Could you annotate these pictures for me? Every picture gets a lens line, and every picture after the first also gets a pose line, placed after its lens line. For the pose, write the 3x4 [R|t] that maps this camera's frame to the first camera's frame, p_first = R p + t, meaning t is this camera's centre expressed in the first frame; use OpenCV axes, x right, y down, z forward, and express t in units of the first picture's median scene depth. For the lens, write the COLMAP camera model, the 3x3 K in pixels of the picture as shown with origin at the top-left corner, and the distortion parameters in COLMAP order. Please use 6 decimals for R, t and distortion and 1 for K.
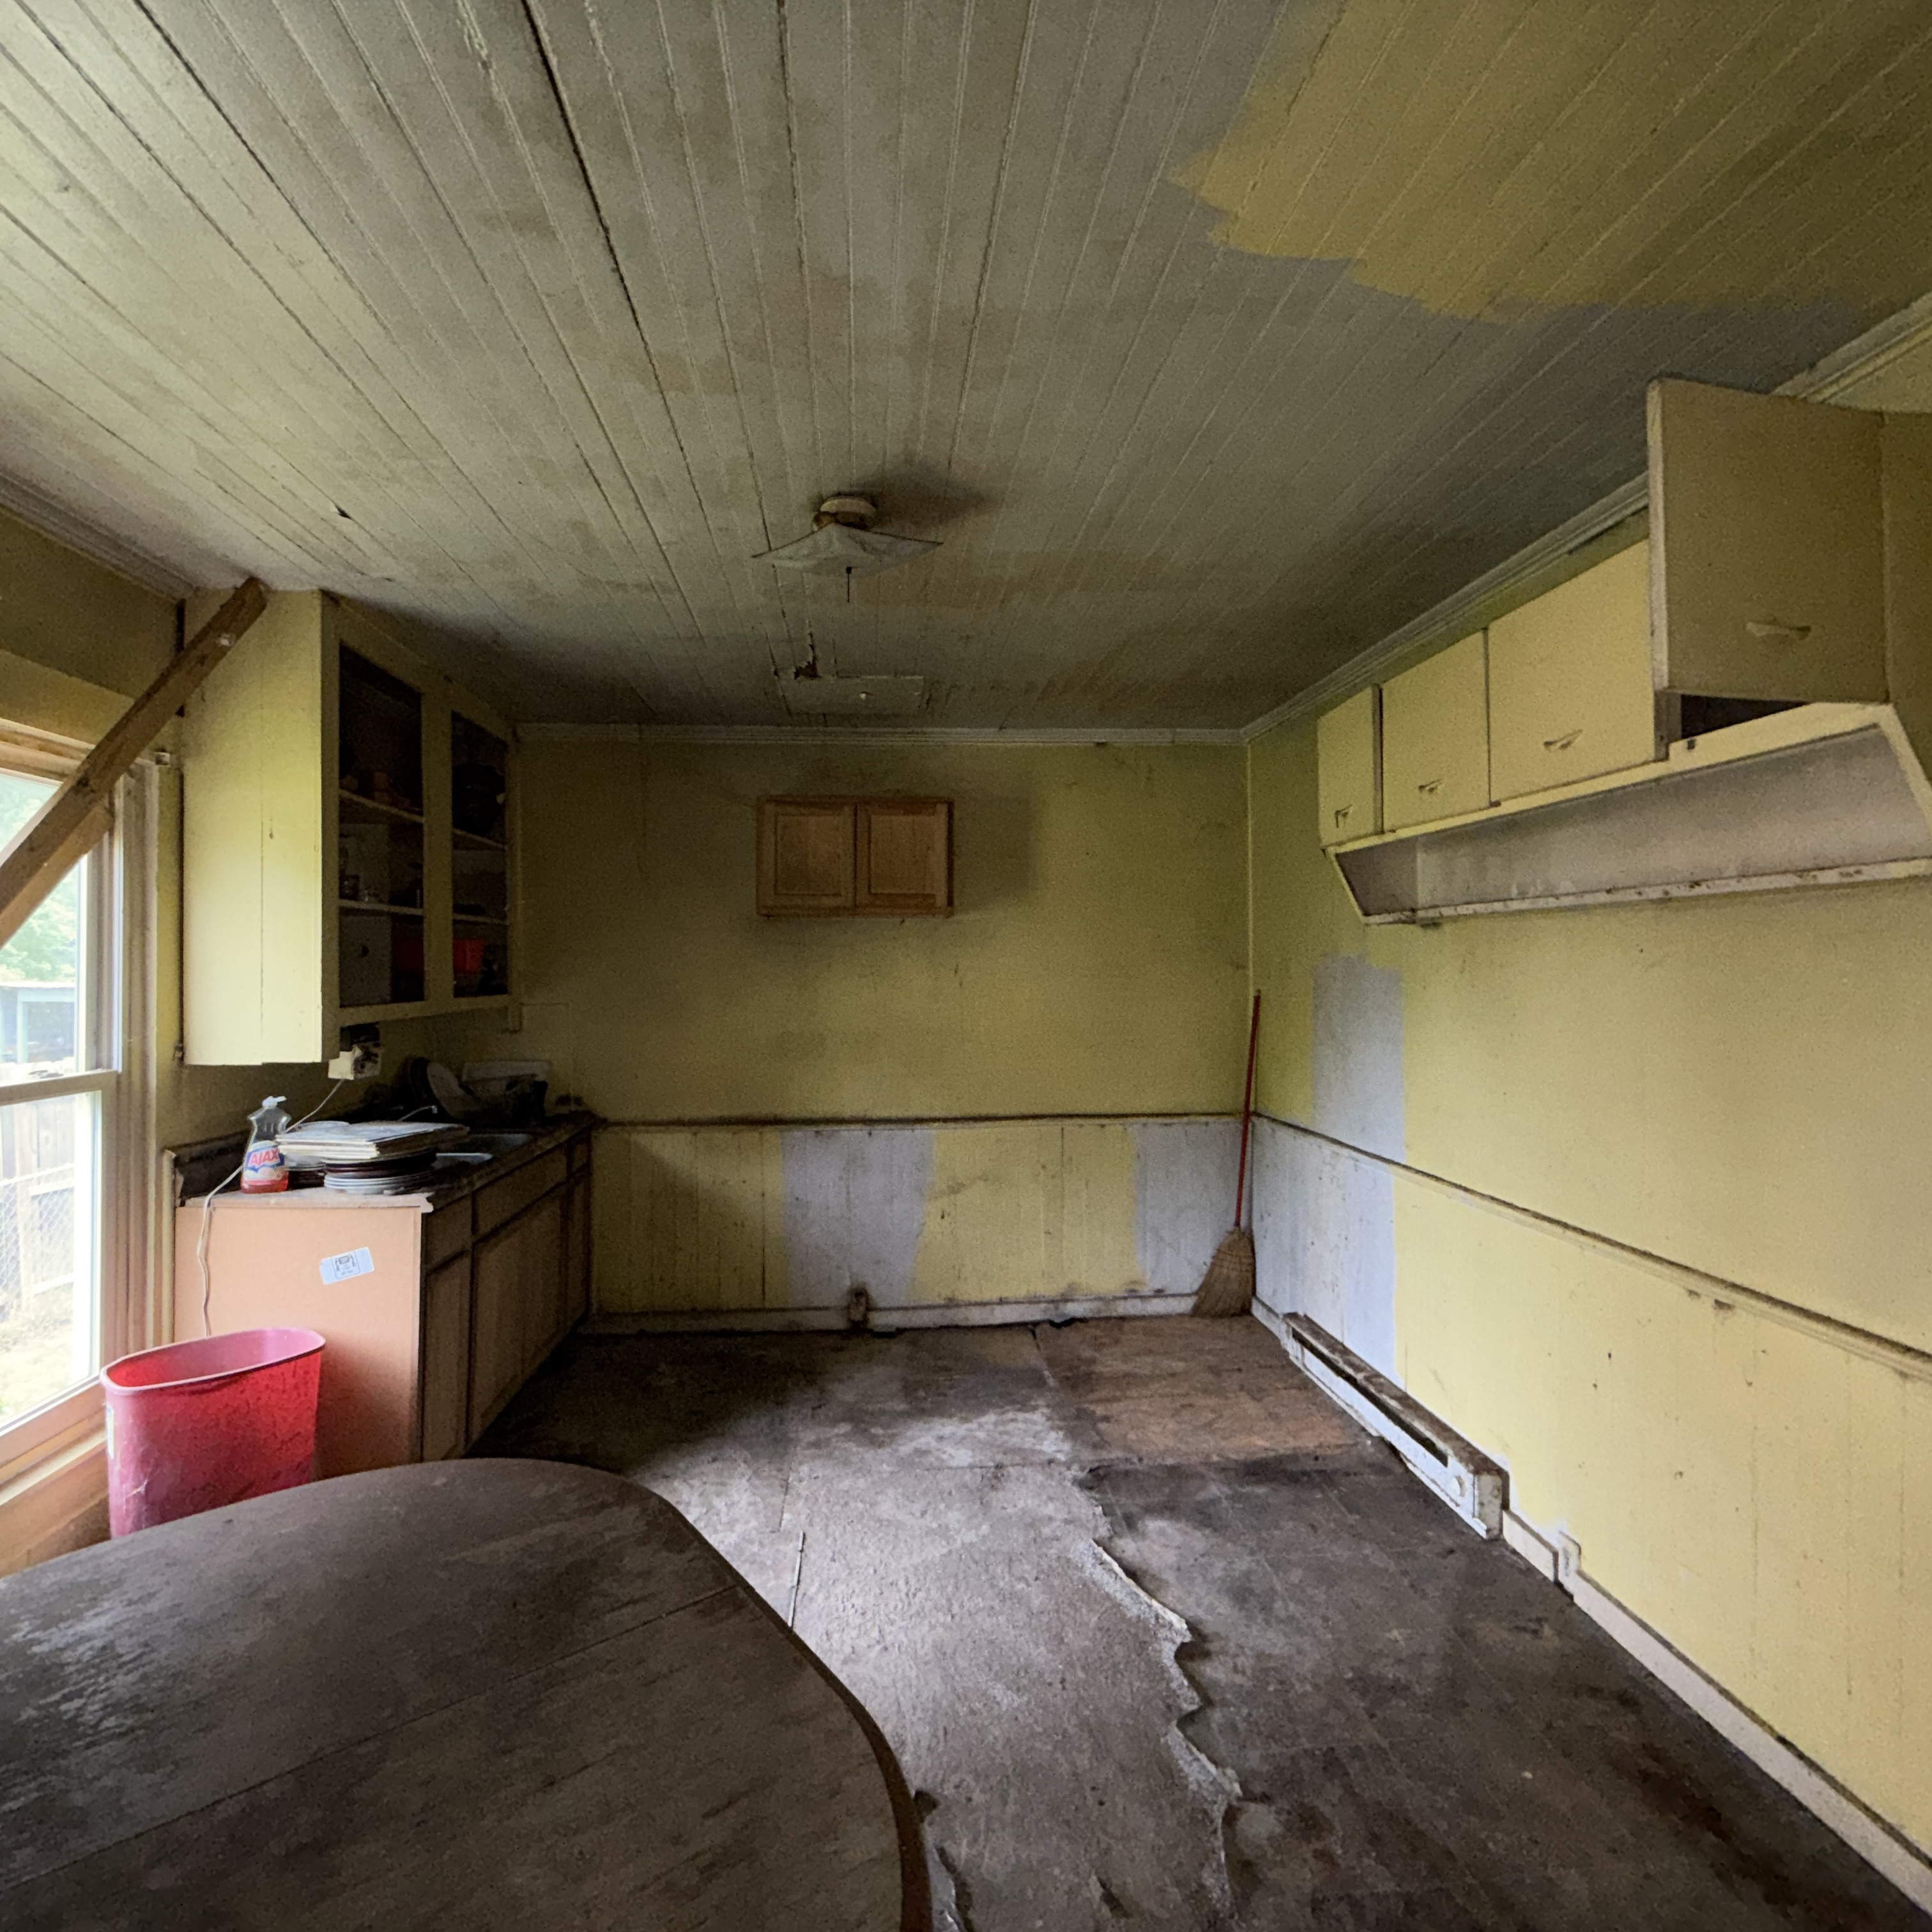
lens RADIAL K [[1027.2, 0, 966.0], [0, 1027.2, 966.0], [0, 0, 1]] dist [-0.000218, -0.001176]
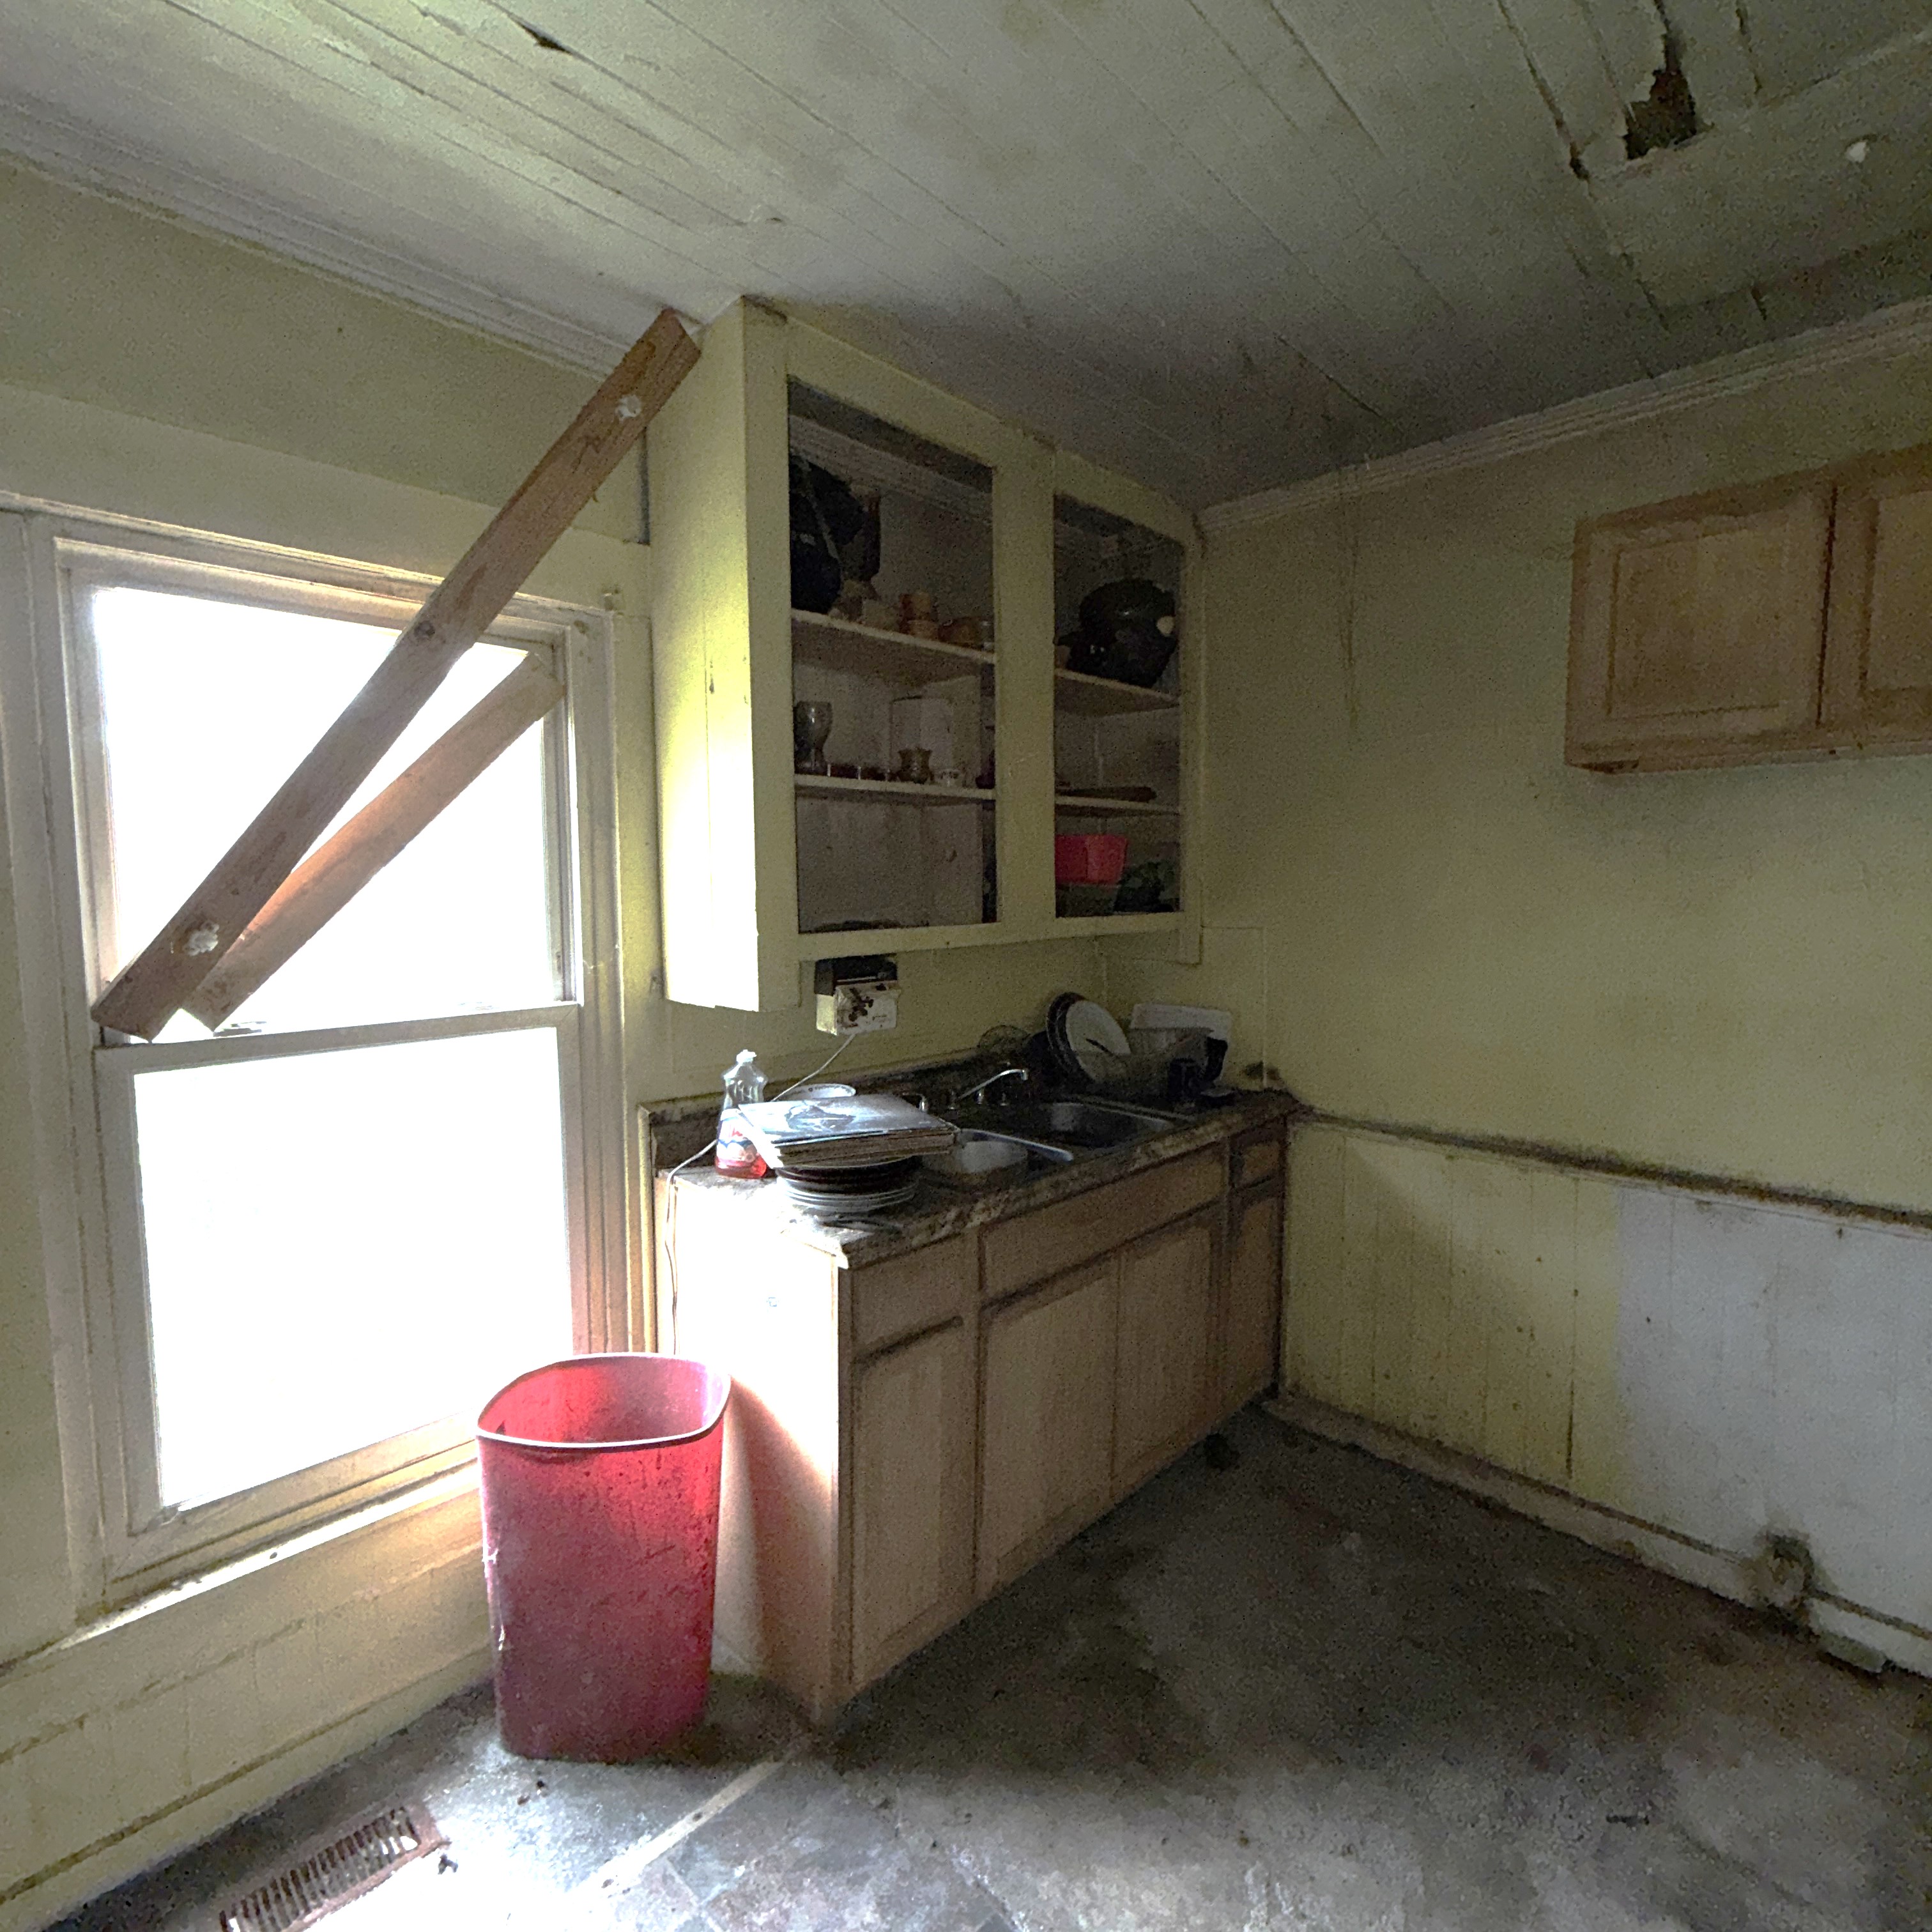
lens RADIAL K [[1027.2, 0, 966.0], [0, 1027.2, 966.0], [0, 0, 1]] dist [-0.000218, -0.001176]
pose [[0.653867, 0.060613, -0.754178, -0.012642], [0.007197, 0.996243, 0.086308, 0.003000], [0.756575, -0.061862, 0.650974, 0.526929]]
